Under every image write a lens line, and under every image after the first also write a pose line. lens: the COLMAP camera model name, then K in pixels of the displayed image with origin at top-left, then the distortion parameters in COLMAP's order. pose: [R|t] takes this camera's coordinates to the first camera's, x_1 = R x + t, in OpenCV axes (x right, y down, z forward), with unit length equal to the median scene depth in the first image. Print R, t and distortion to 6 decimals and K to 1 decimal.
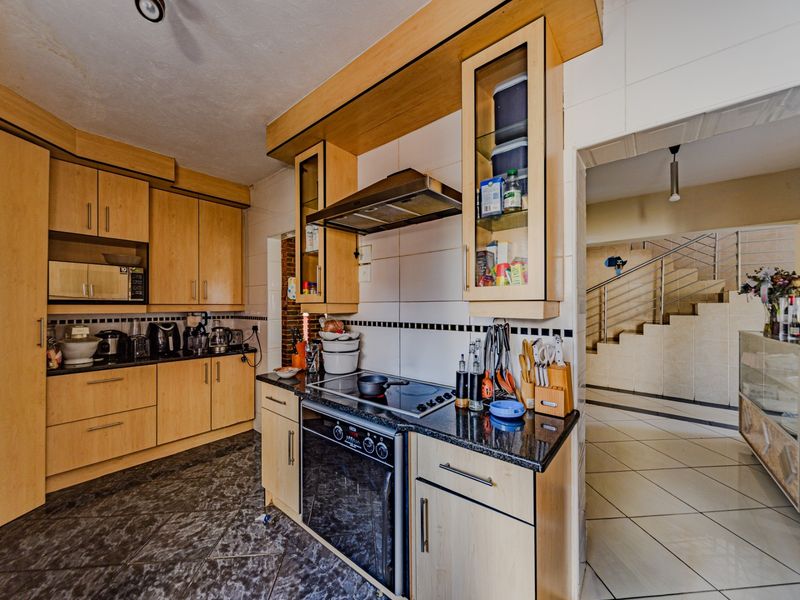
lens RADIAL K [[307.5, 0, 397.5], [0, 307.5, 303.9], [0, 0, 1]] dist [0.000719, 0.000463]
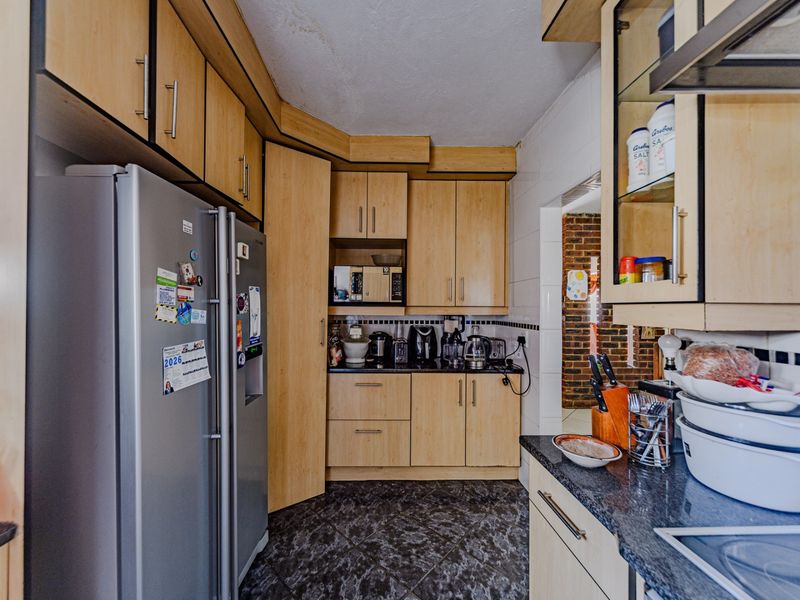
lens RADIAL K [[307.5, 0, 386.8], [0, 307.5, 309.4], [0, 0, 1]] dist [0.000719, 0.000463]
pose [[0.654143, 0.009262, -0.756314, -0.157388], [-0.002137, 0.999944, 0.010397, 0.001296], [0.756368, -0.005185, 0.654126, 0.363901]]
